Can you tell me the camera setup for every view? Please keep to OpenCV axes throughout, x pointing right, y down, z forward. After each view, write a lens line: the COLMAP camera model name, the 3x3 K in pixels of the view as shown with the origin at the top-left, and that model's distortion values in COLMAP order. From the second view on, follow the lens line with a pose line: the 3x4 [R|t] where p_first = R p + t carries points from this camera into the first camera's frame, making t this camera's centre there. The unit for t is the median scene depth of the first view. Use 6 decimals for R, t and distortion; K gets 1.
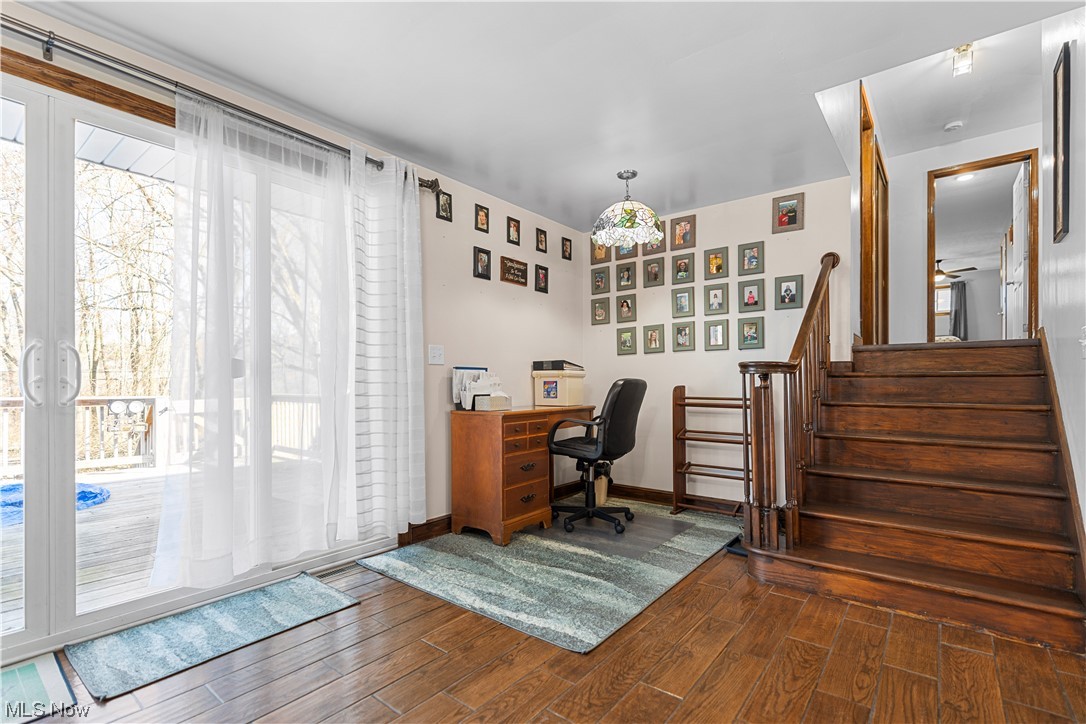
lens RADIAL K [[504.3, 0, 539.6], [0, 504.3, 379.7], [0, 0, 1]] dist [-0.010064, 0.004225]
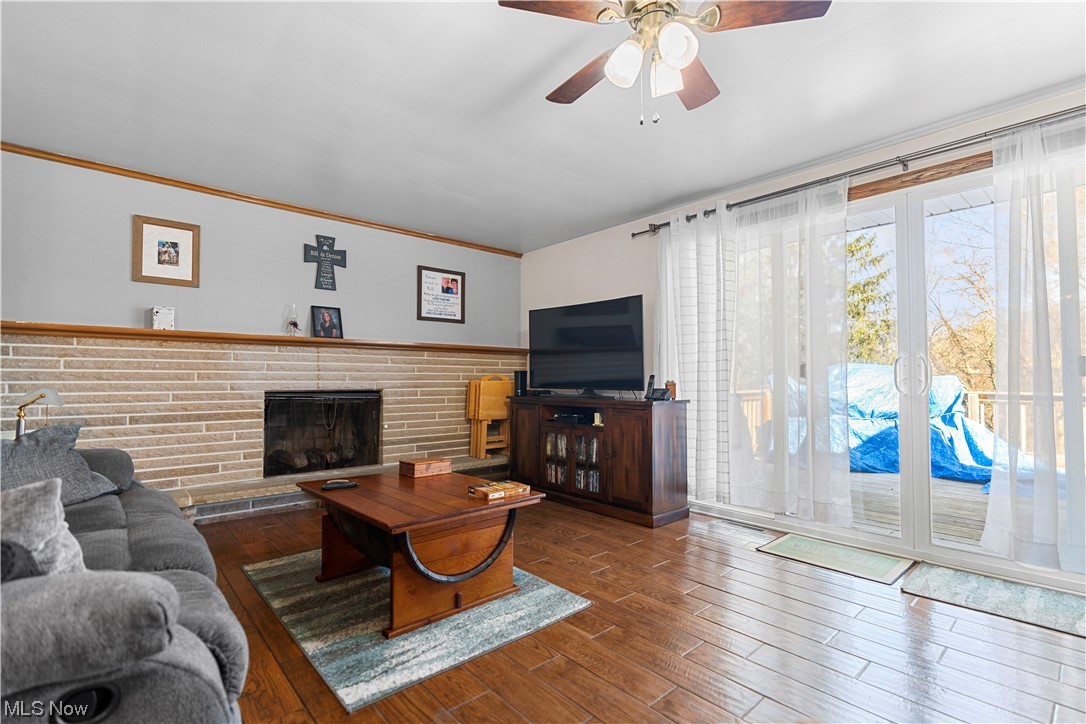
lens RADIAL K [[504.3, 0, 547.7], [0, 504.3, 366.3], [0, 0, 1]] dist [-0.010064, 0.004225]
pose [[-0.173753, -0.028392, -0.984380, 0.381150], [0.006468, 0.999530, -0.029970, -0.000404], [0.984768, -0.011574, -0.173487, 0.098149]]
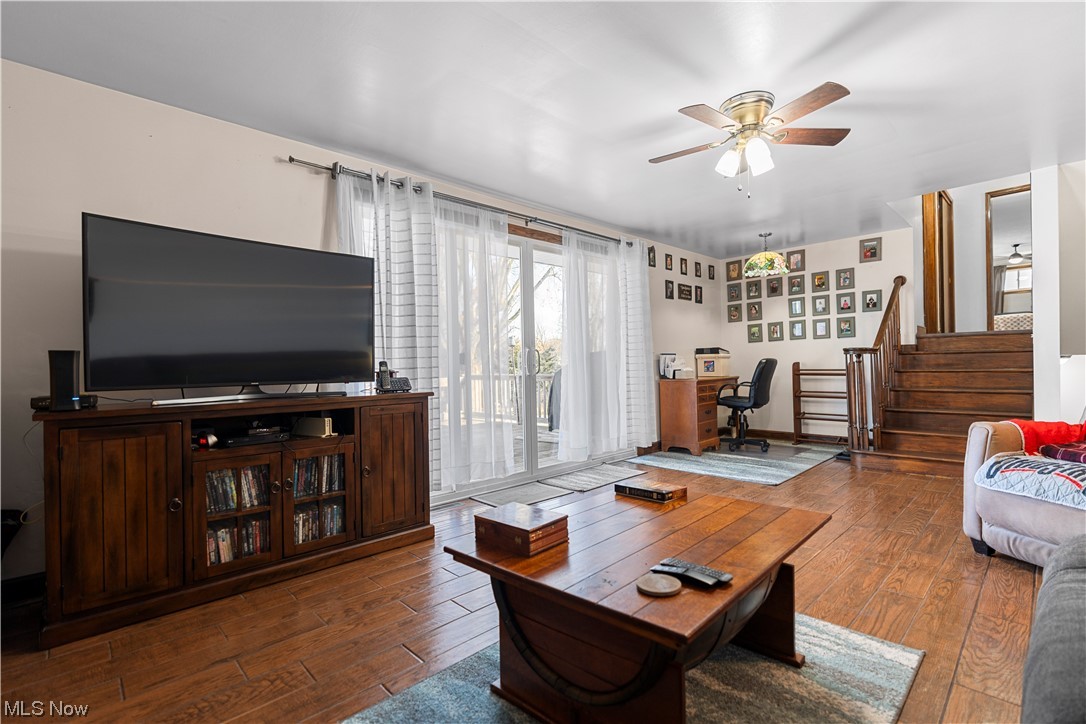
lens RADIAL K [[504.3, 0, 535.4], [0, 504.3, 363.1], [0, 0, 1]] dist [-0.010064, 0.004225]
pose [[0.991495, -0.020097, -0.128586, -0.357023], [0.020660, 0.999782, 0.003046, -0.006953], [0.128496, -0.005676, 0.991694, -0.708377]]
